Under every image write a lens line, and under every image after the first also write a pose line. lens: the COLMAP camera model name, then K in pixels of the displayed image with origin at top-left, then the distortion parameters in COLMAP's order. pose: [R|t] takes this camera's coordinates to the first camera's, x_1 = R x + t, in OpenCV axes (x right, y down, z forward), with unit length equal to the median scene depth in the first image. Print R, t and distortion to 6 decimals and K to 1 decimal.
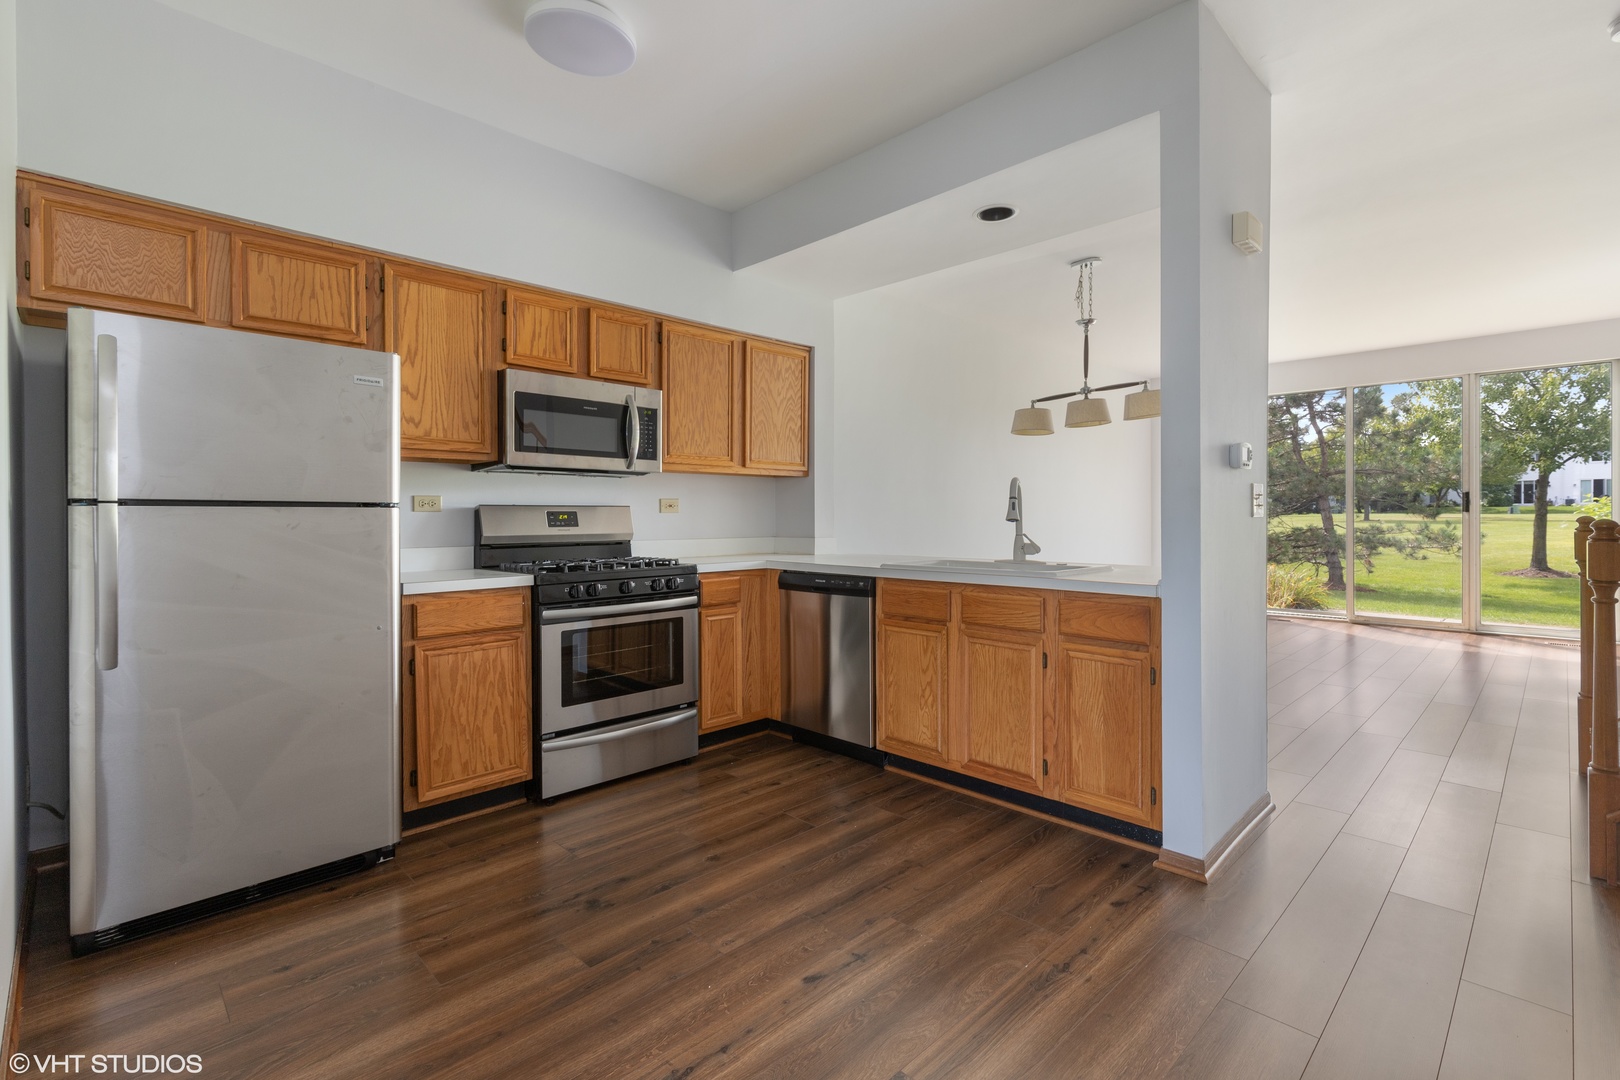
lens RADIAL K [[724.8, 0, 810.4], [0, 724.8, 514.8], [0, 0, 1]] dist [-0.000279, 0.000031]
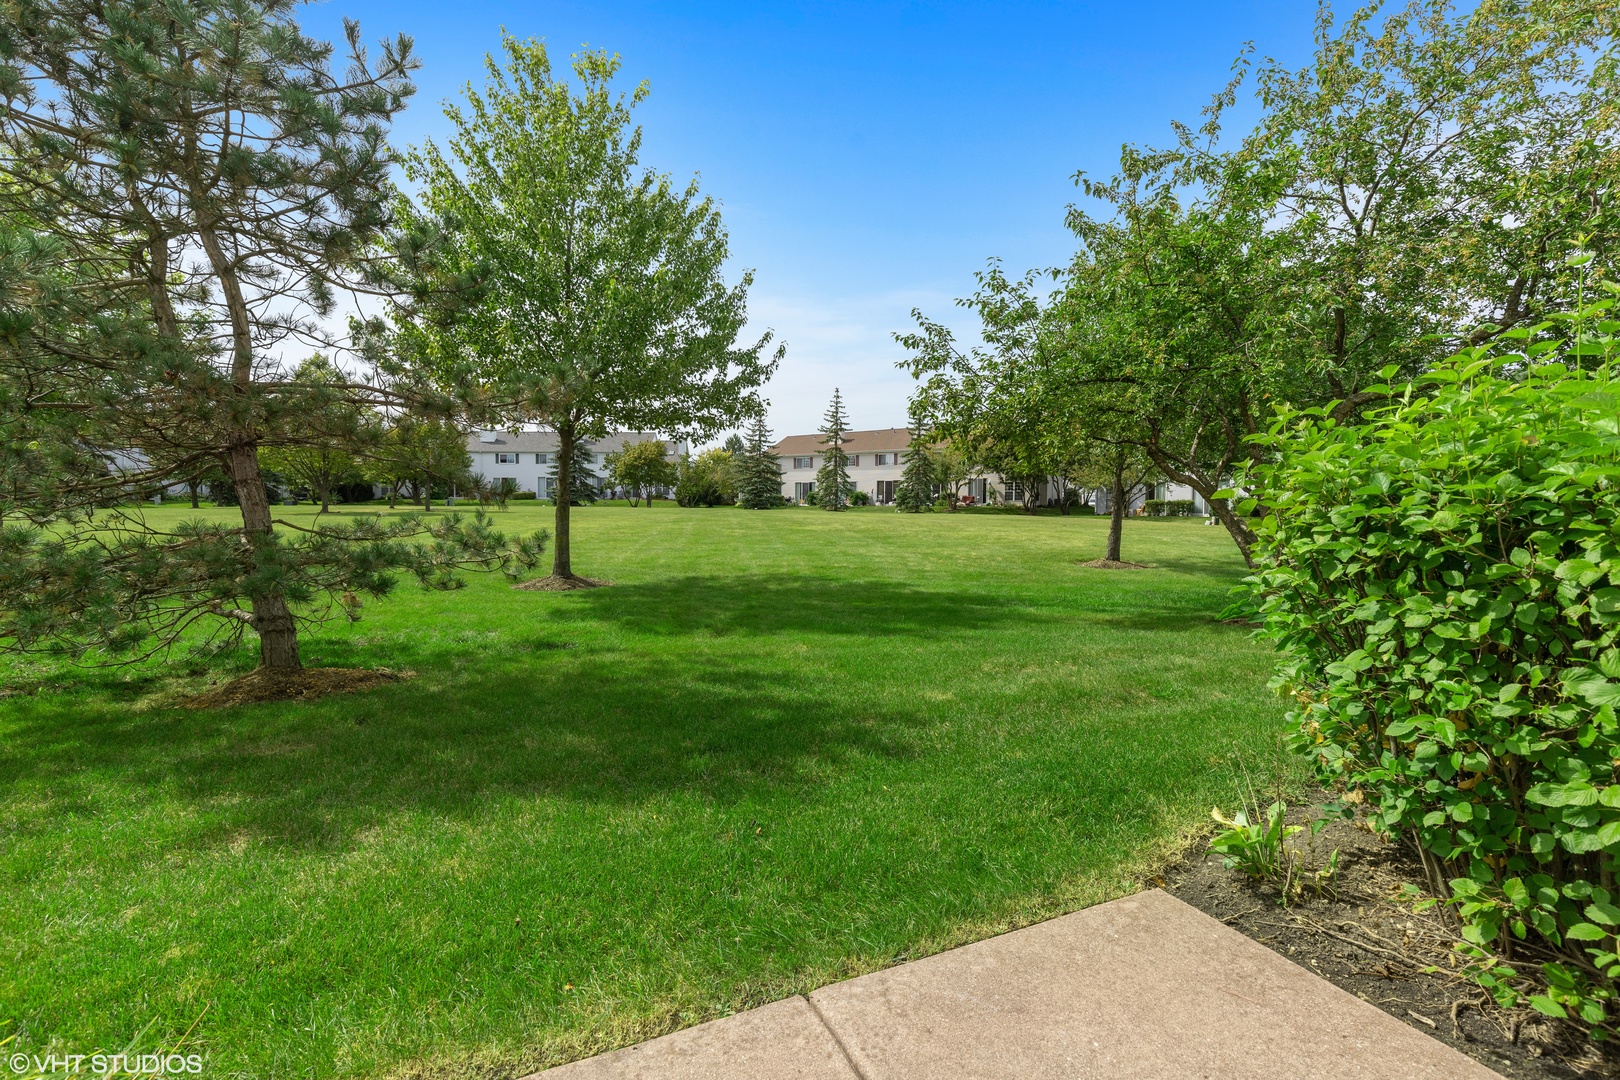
lens RADIAL K [[734.0, 0, 814.8], [0, 734.0, 528.0], [0, 0, 1]] dist [0.001397, 0.000396]
pose [[0.322764, -0.026633, 0.946105, 1.717988], [-0.000493, 0.999599, 0.028307, 0.023613], [-0.946479, -0.009603, 0.322621, 2.309950]]
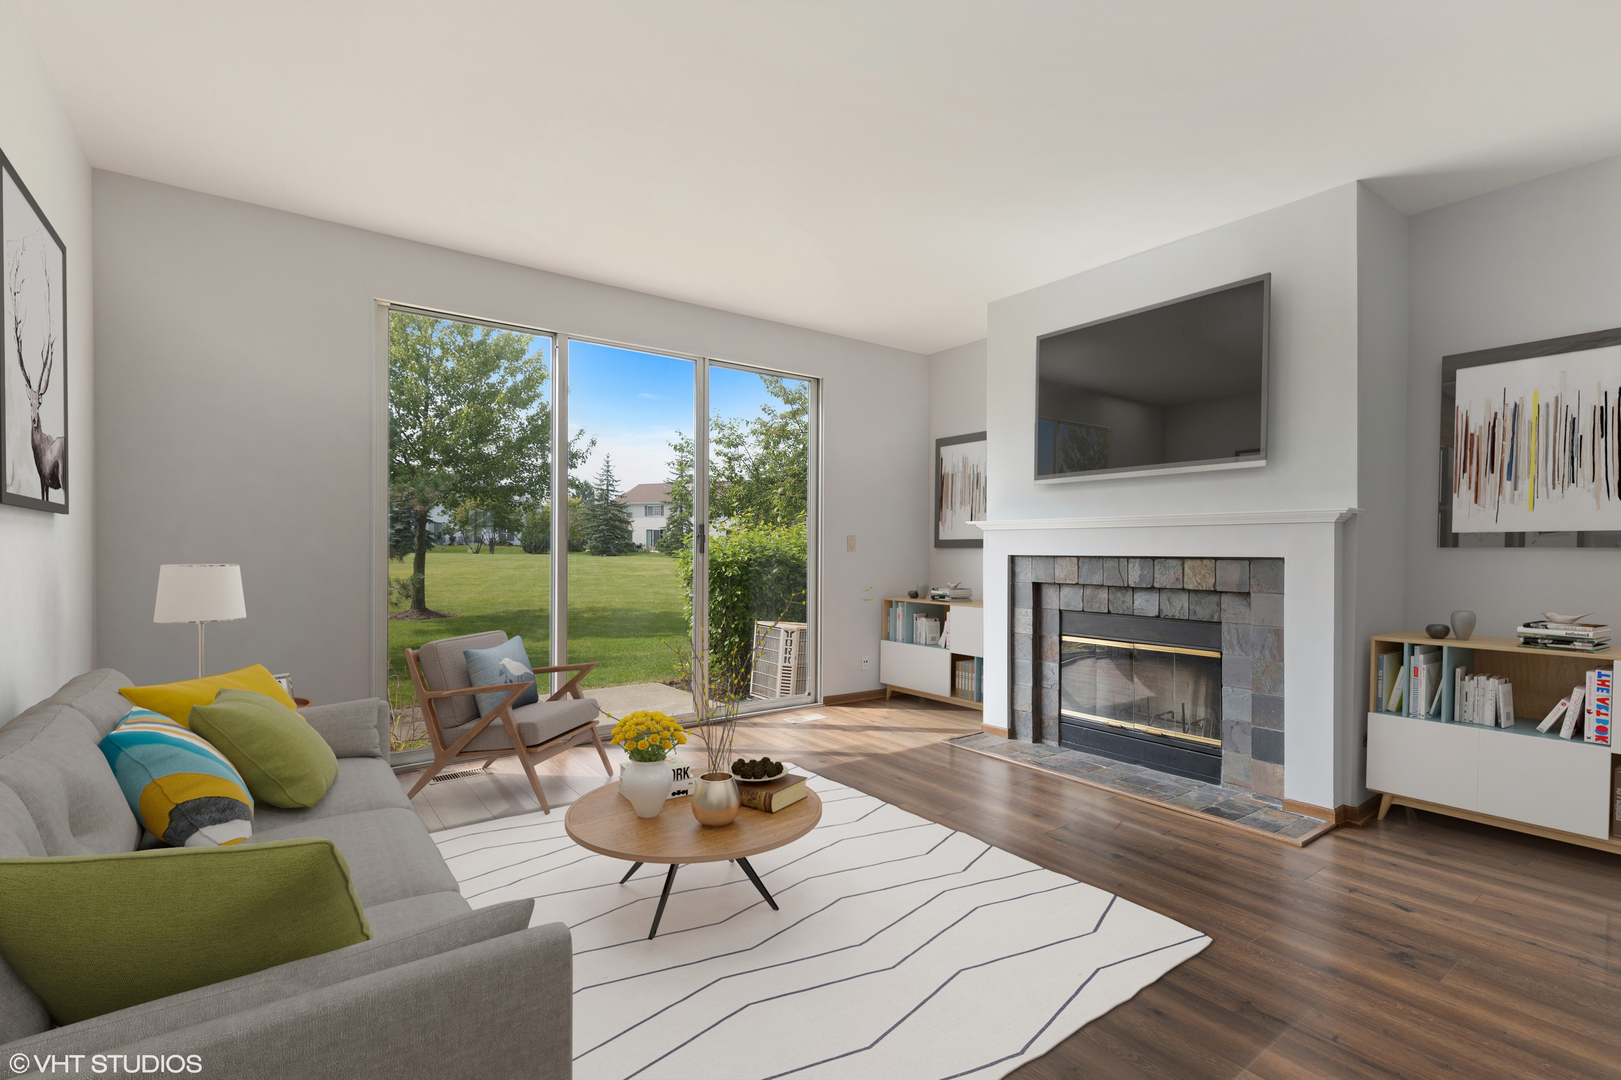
lens RADIAL K [[736.6, 0, 816.8], [0, 736.6, 551.7], [0, 0, 1]] dist [0.045478, 0.000087]
pose [[0.138376, 0.002319, 0.990377, 0.386687], [-0.002419, 0.999995, -0.002004, -0.007015], [-0.990377, -0.002118, 0.138381, 1.477094]]
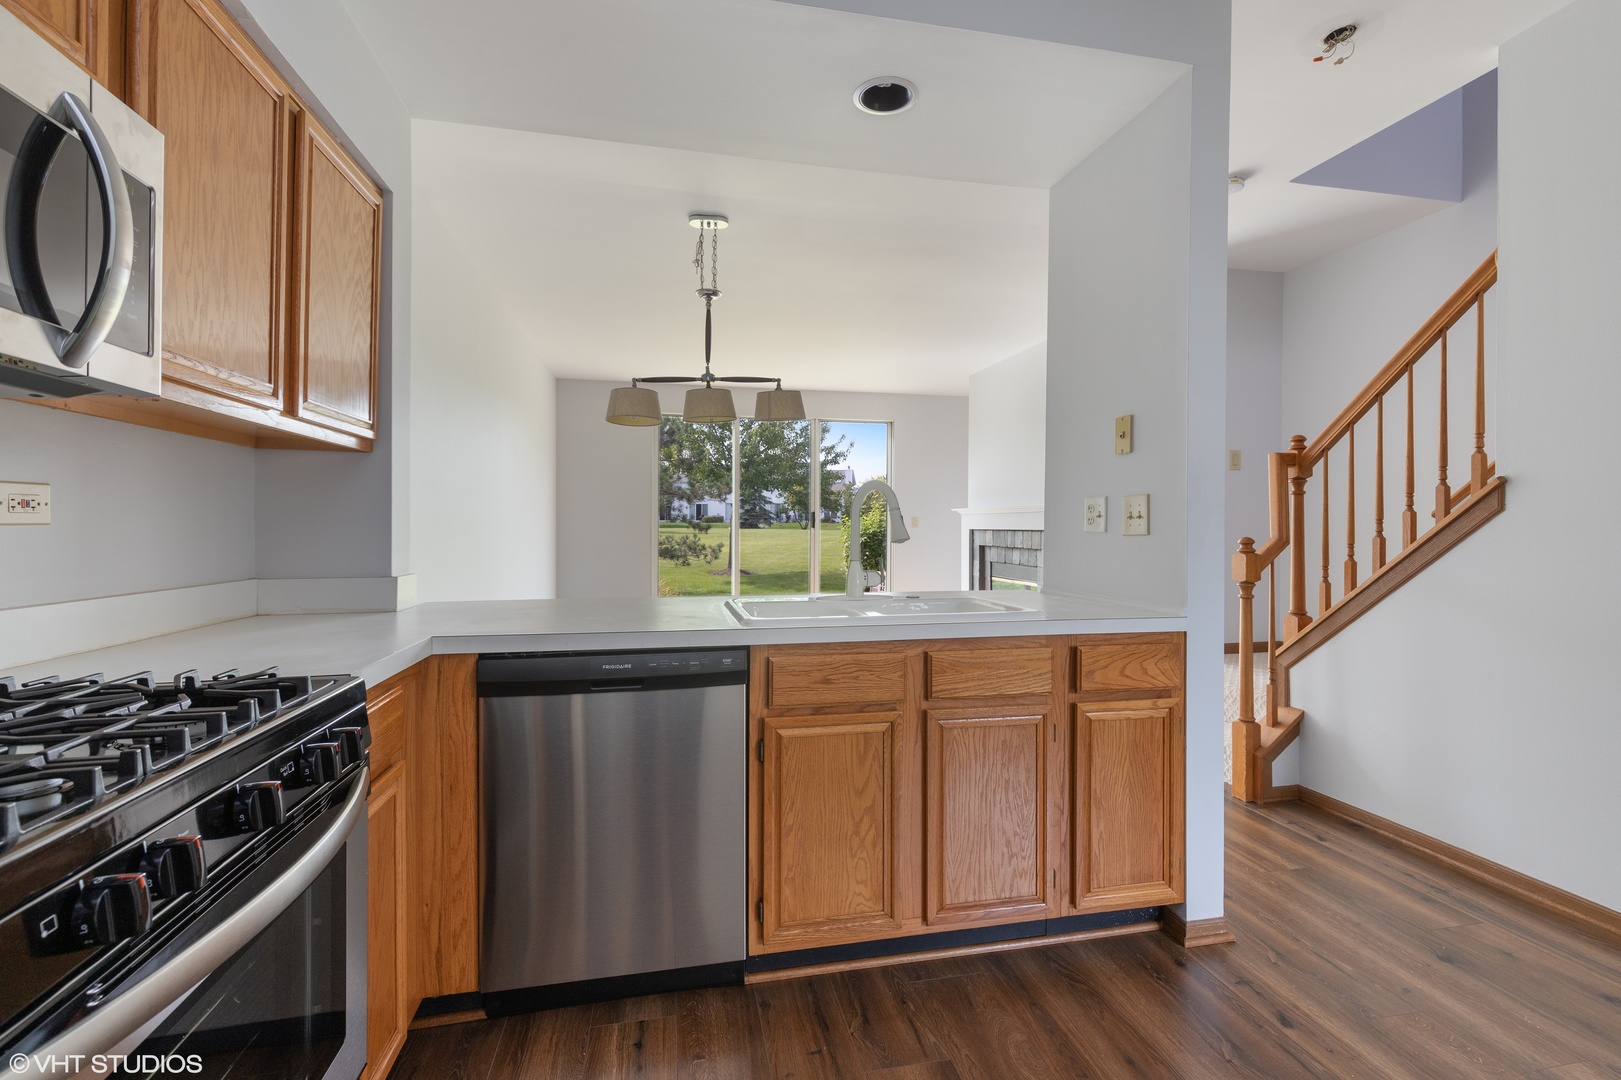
lens RADIAL K [[734.5, 0, 815.3], [0, 734.5, 528.0], [0, 0, 1]] dist [0.001397, 0.000396]
pose [[0.538485, 0.003280, 0.842629, -0.312010], [-0.004378, 0.999990, -0.001095, -0.002951], [-0.842624, -0.003099, 0.538494, 0.575429]]
